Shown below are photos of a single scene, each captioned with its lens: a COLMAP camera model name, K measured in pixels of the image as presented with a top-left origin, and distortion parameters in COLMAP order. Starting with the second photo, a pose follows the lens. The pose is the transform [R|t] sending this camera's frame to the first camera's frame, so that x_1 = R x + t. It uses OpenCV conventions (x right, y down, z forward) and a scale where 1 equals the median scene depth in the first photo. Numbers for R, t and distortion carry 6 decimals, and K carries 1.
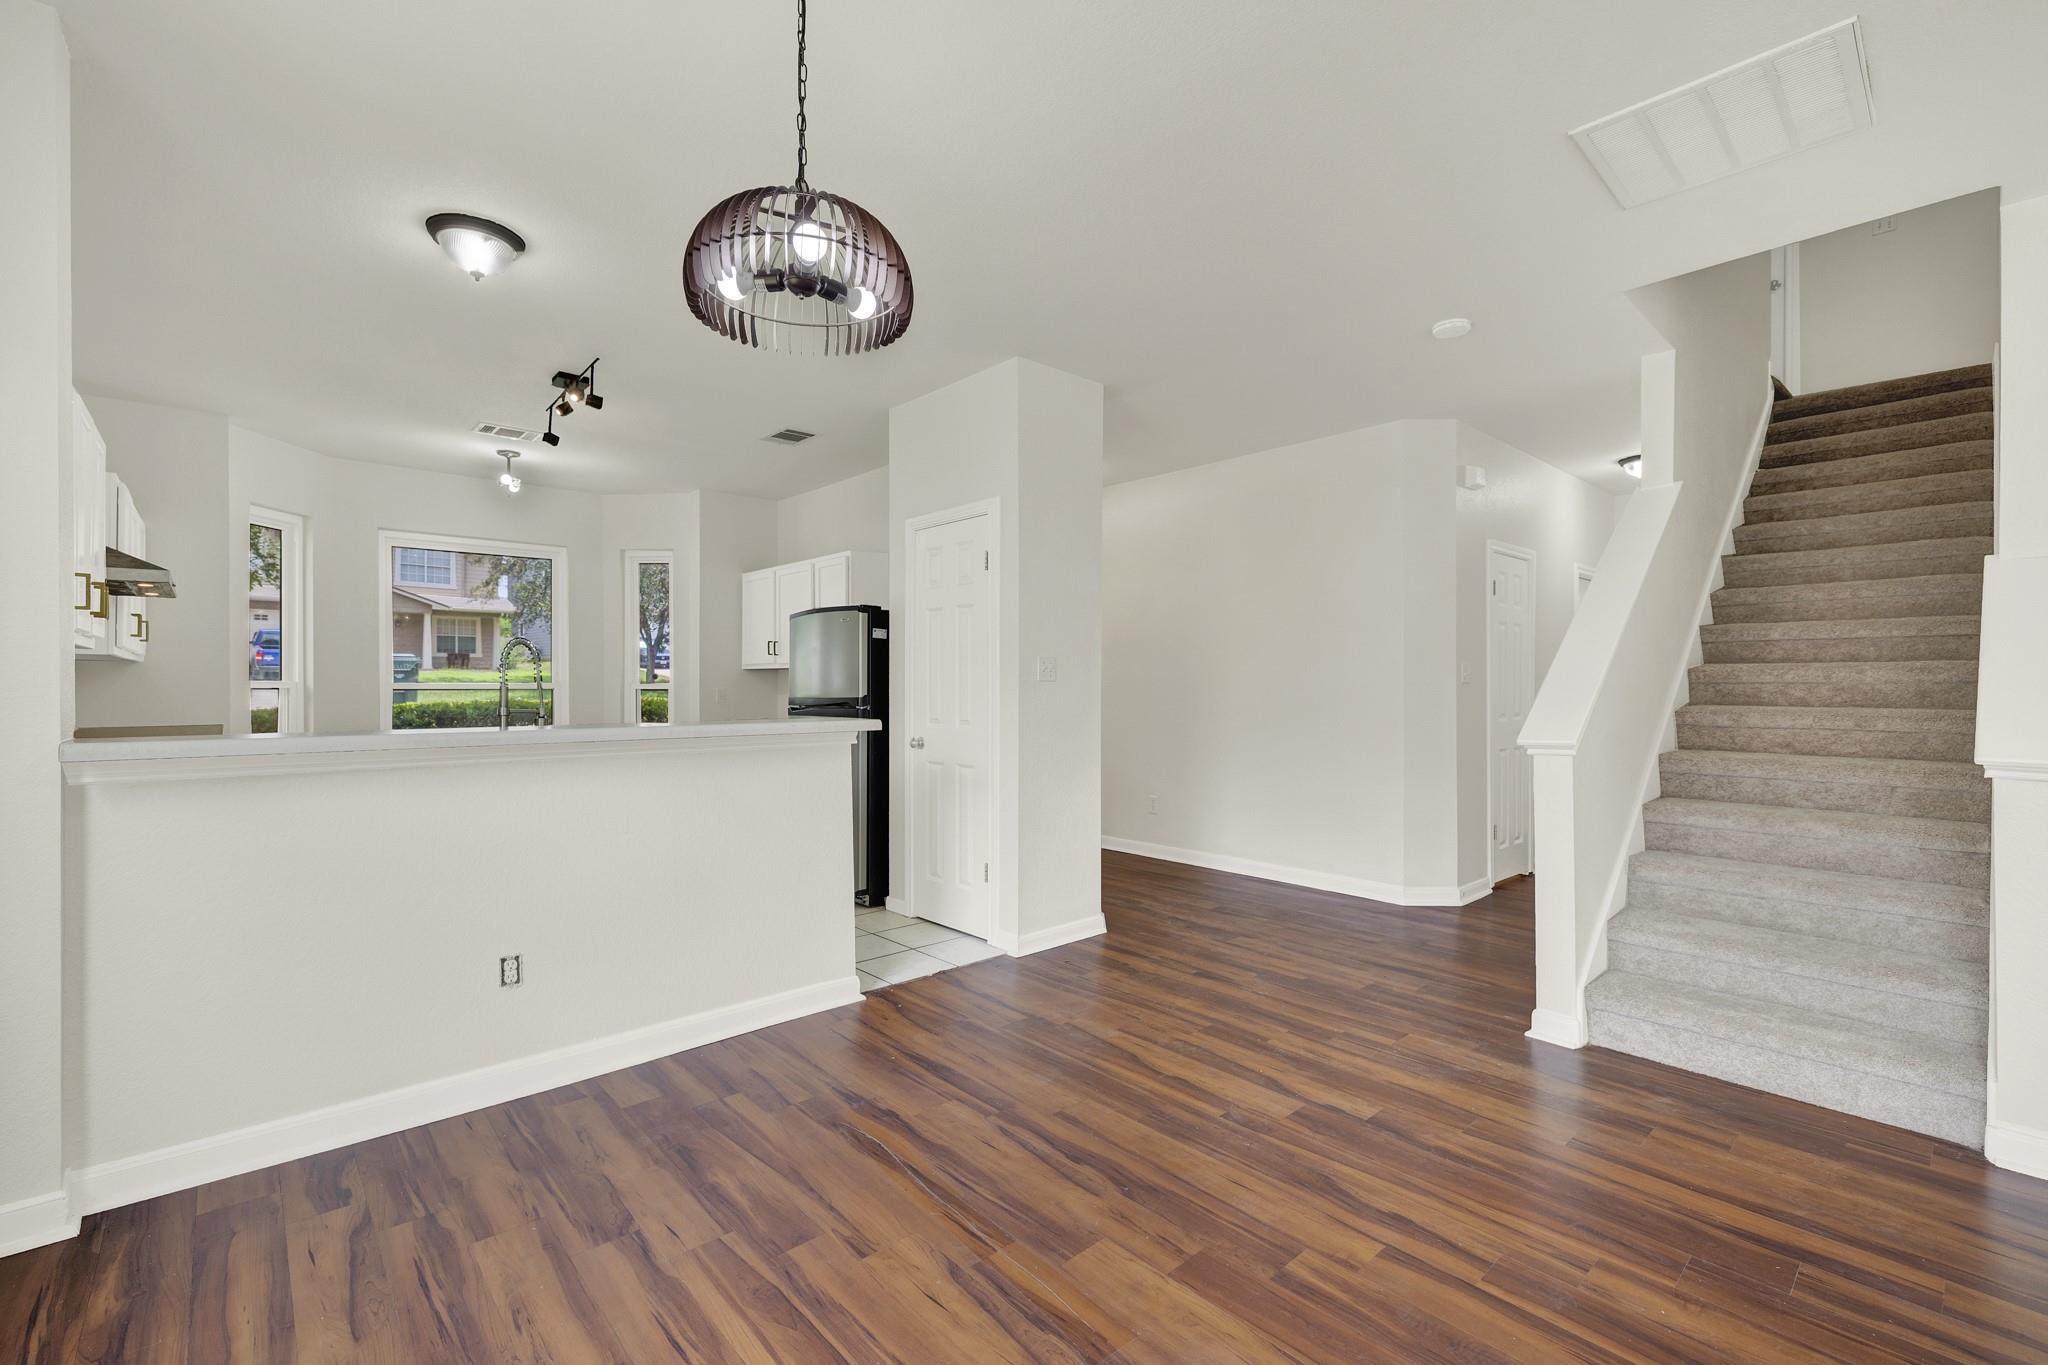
lens RADIAL K [[881.3, 0, 1001.6], [0, 881.3, 695.7], [0, 0, 1]] dist [0.002736, 0.000212]
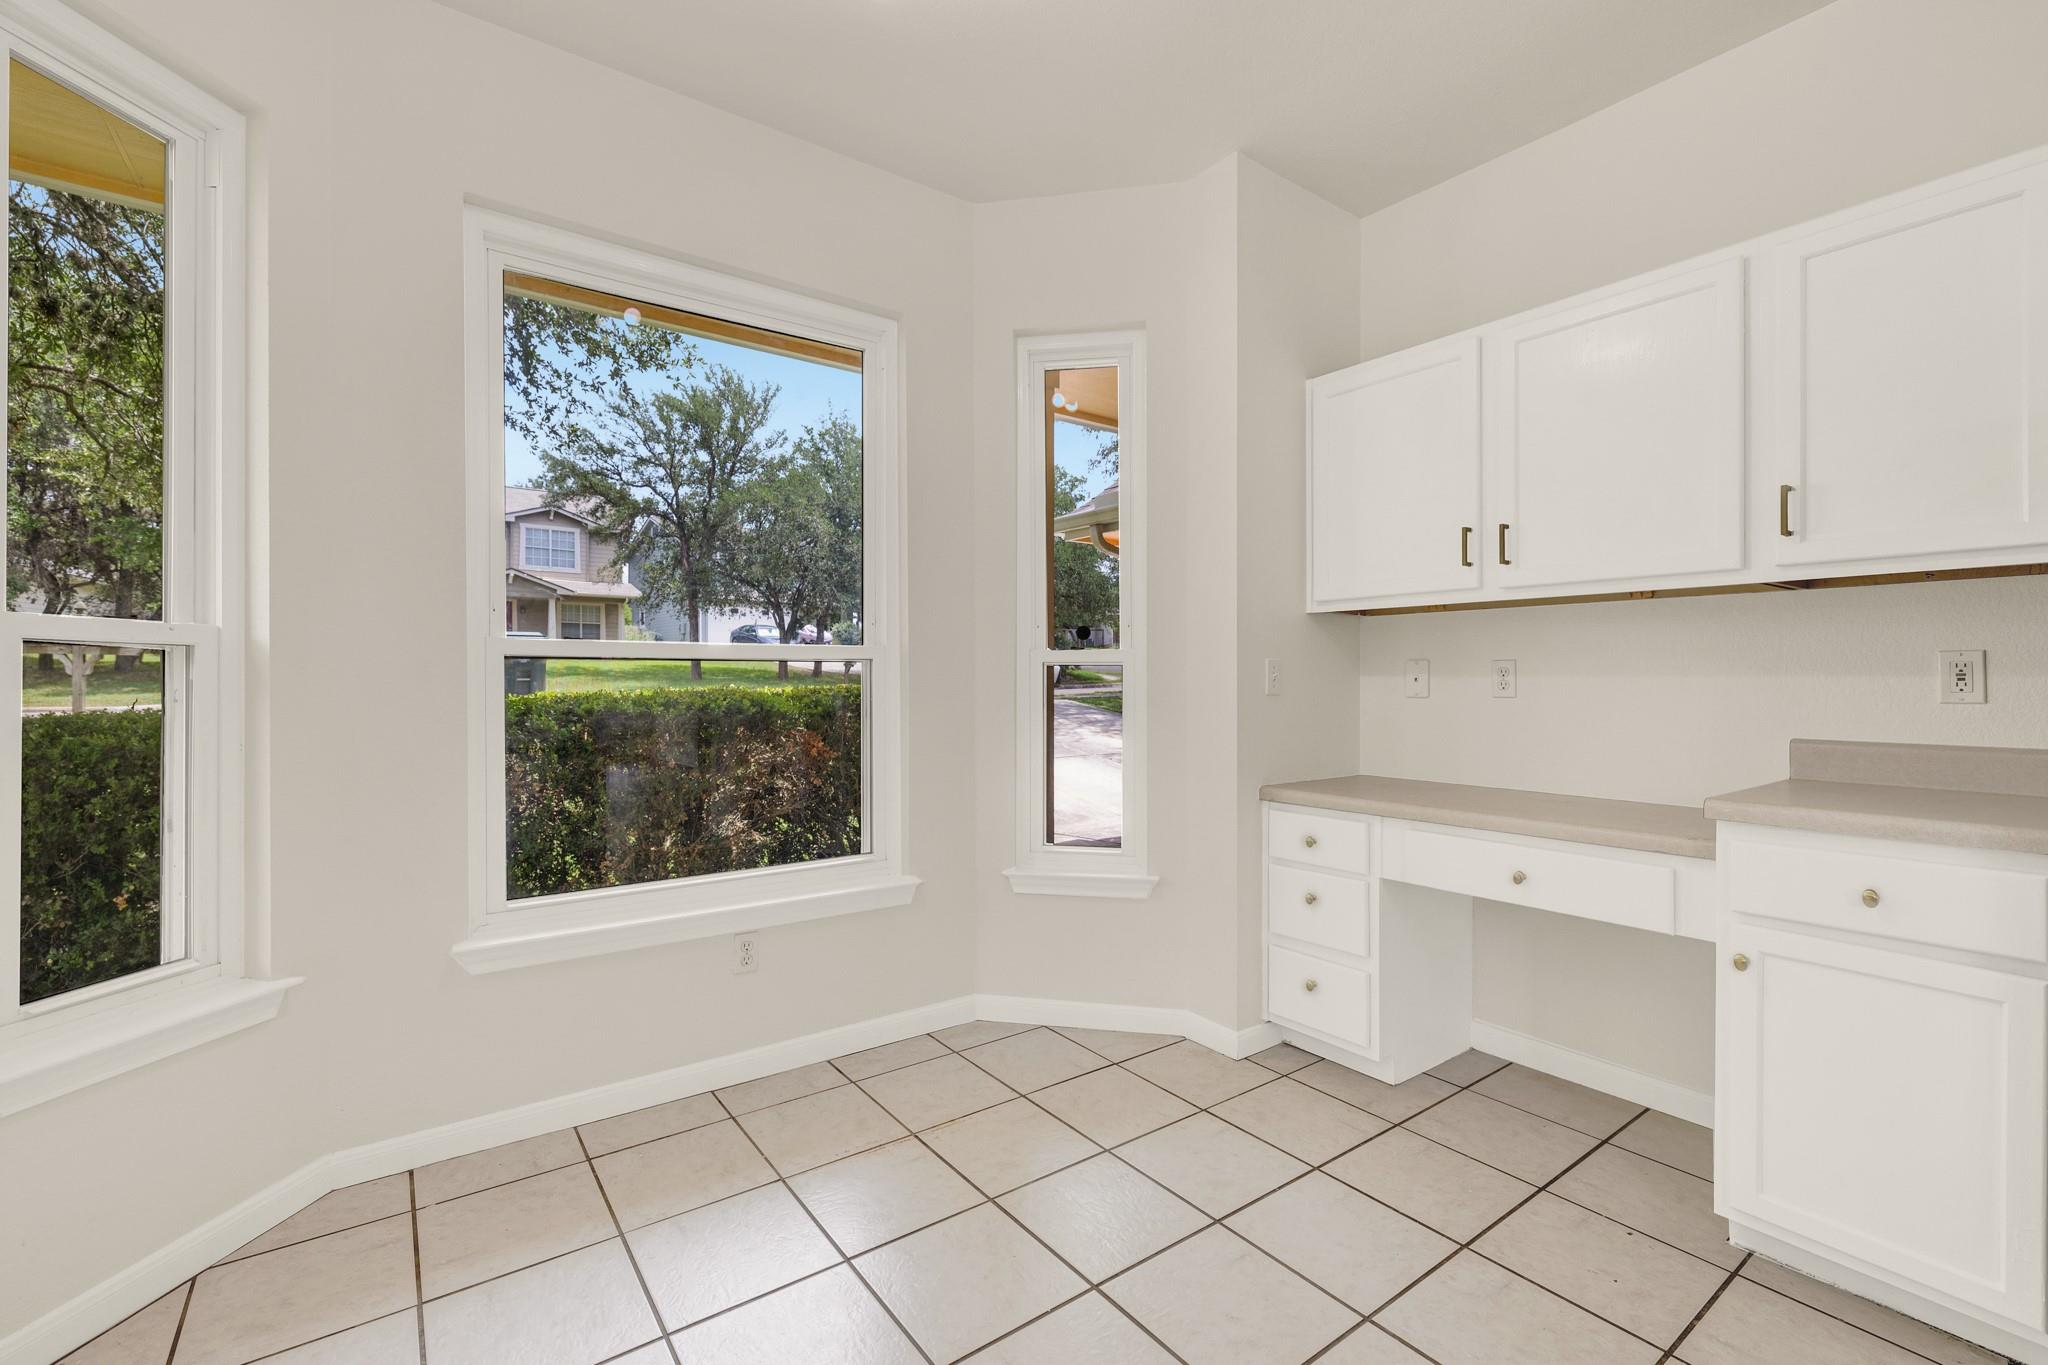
lens RADIAL K [[878.1, 0, 1010.5], [0, 878.1, 679.0], [0, 0, 1]] dist [-0.001763, 0.001102]
pose [[0.995720, -0.000871, -0.092414, -0.931570], [-0.000003, 0.999955, -0.009463, 0.013564], [0.092419, 0.009422, 0.995676, 1.369464]]
